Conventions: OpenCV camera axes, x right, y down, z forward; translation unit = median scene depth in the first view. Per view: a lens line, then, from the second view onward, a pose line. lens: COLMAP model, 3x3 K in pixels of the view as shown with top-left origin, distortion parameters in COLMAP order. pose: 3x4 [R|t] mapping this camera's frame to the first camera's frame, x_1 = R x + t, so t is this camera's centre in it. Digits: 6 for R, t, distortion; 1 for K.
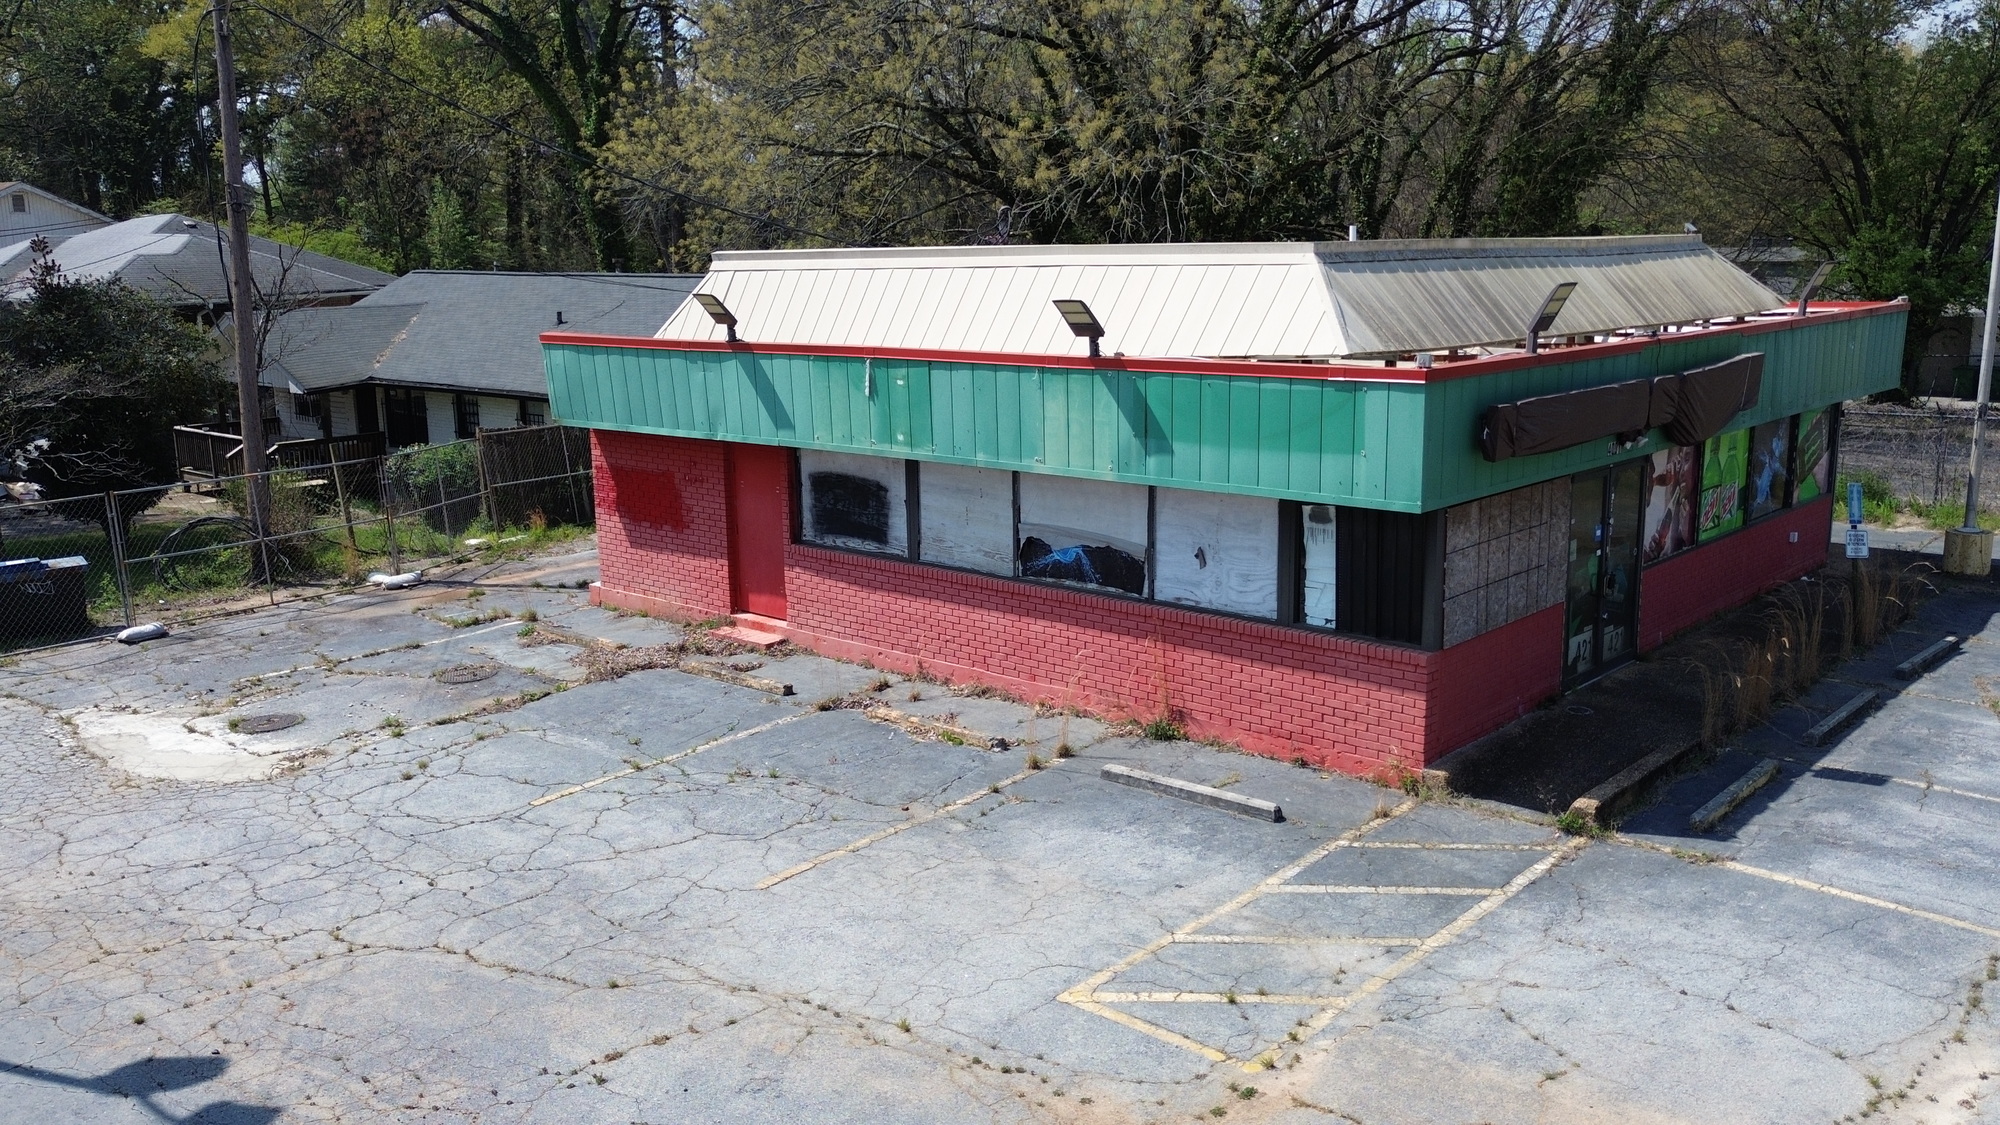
lens RADIAL K [[1690.1, 0, 1004.9], [0, 1690.1, 551.4], [0, 0, 1]] dist [0.163534, -0.270761]
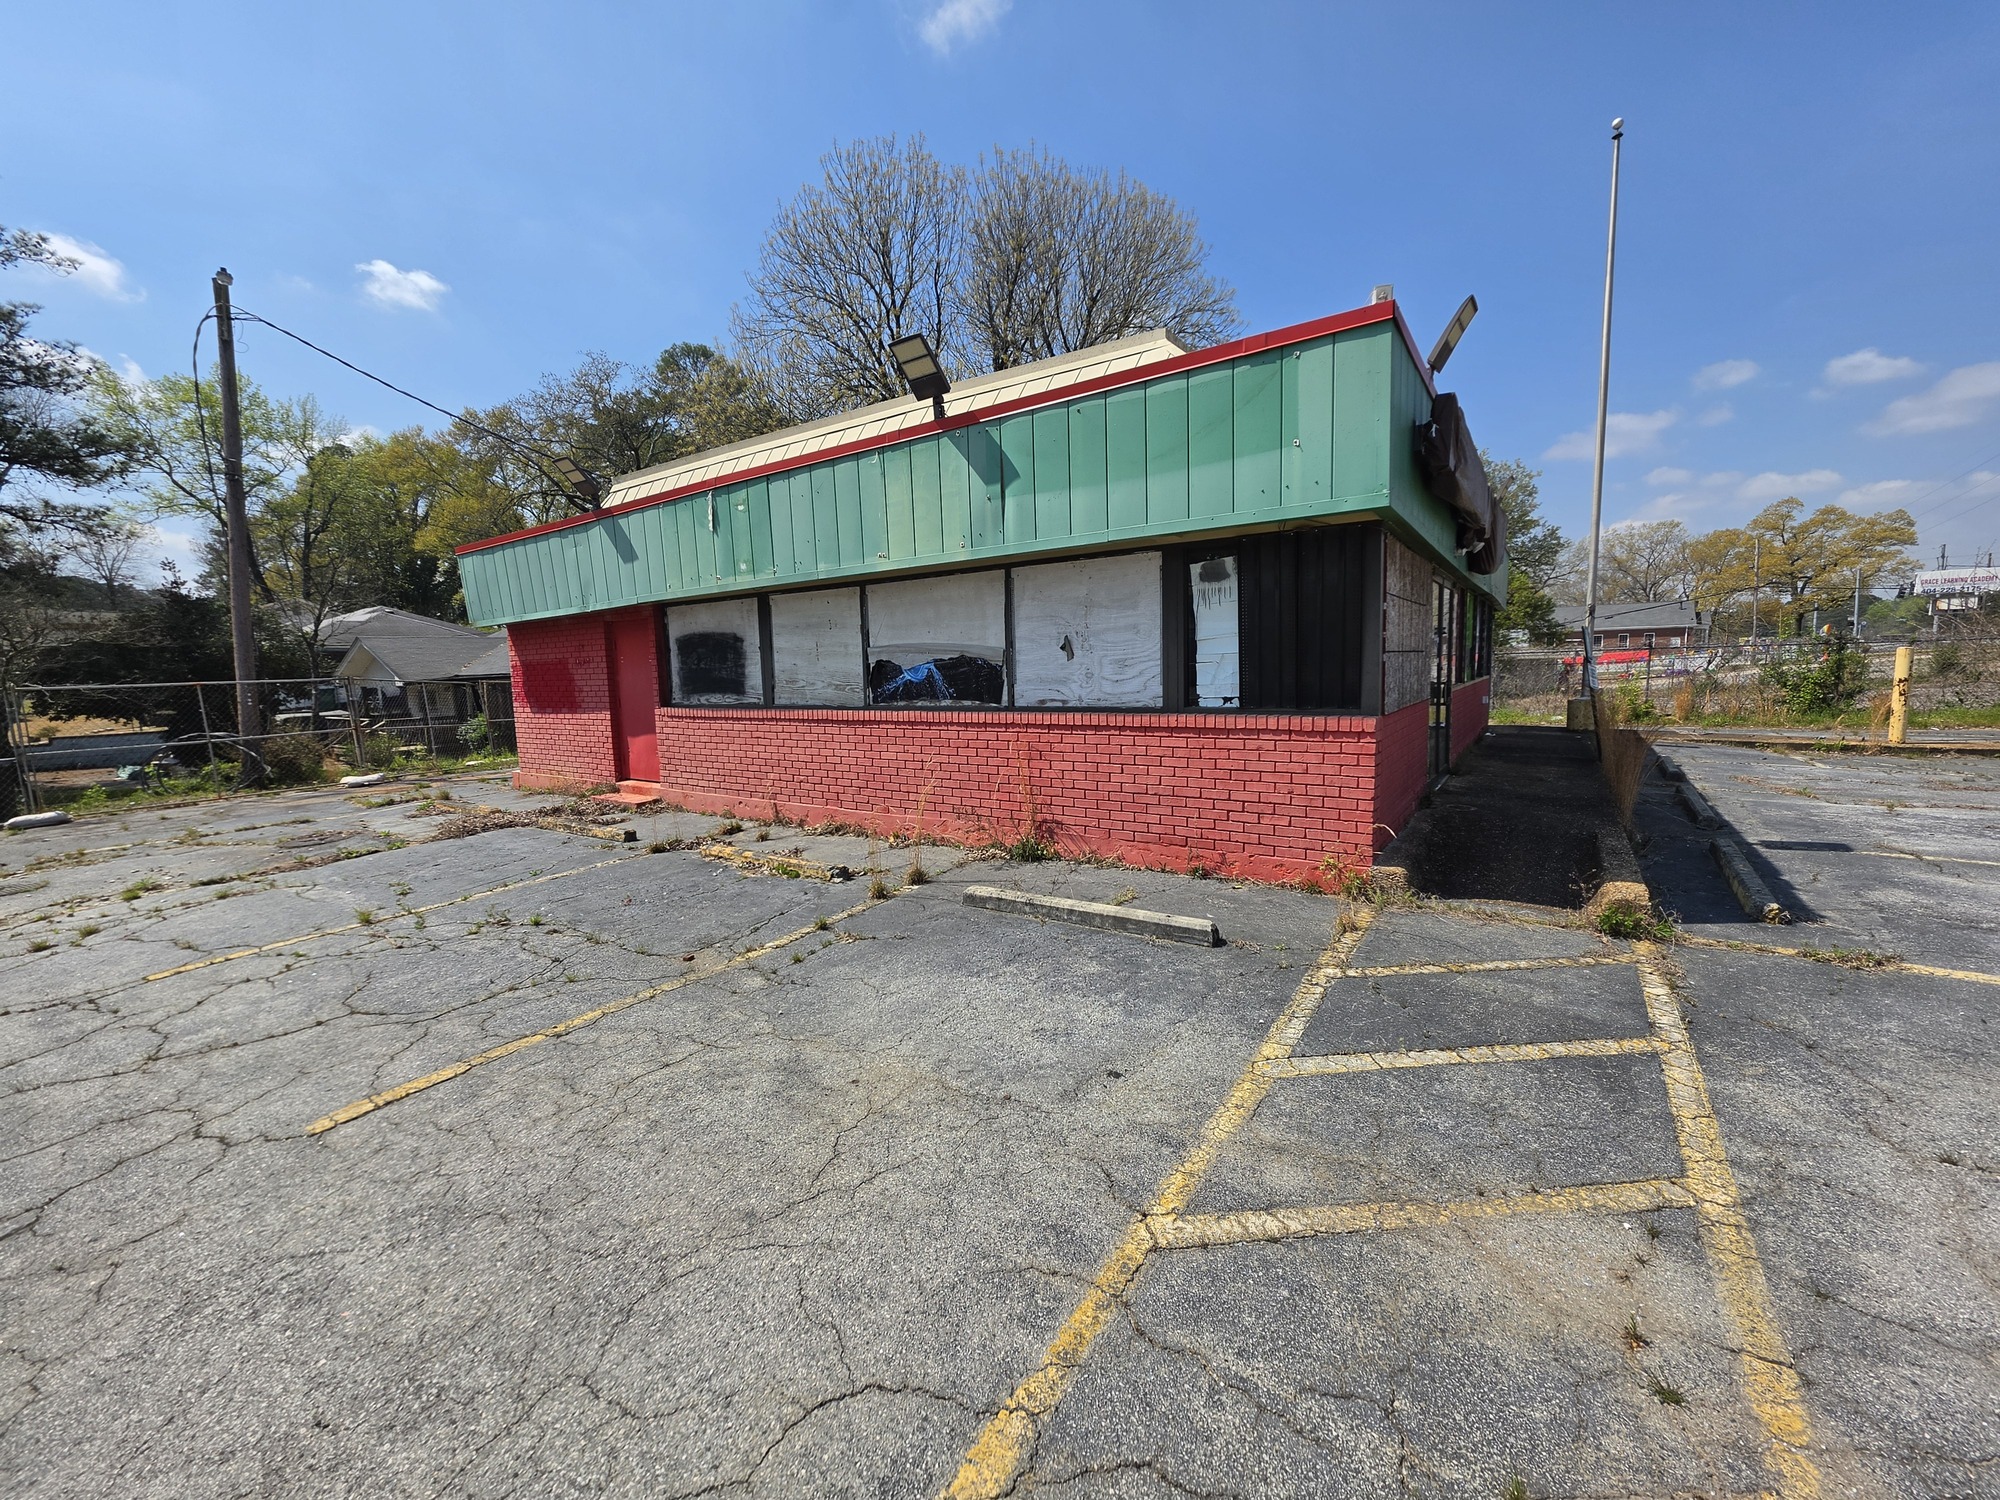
lens RADIAL K [[791.8, 0, 1000.0], [0, 791.8, 750.0], [0, 0, 1]] dist [-0.001210, 0.000162]
pose [[0.992720, -0.026509, 0.117494, 0.032206], [0.037456, 0.995058, -0.091963, 0.096261], [-0.114475, 0.095695, 0.988806, 0.624062]]
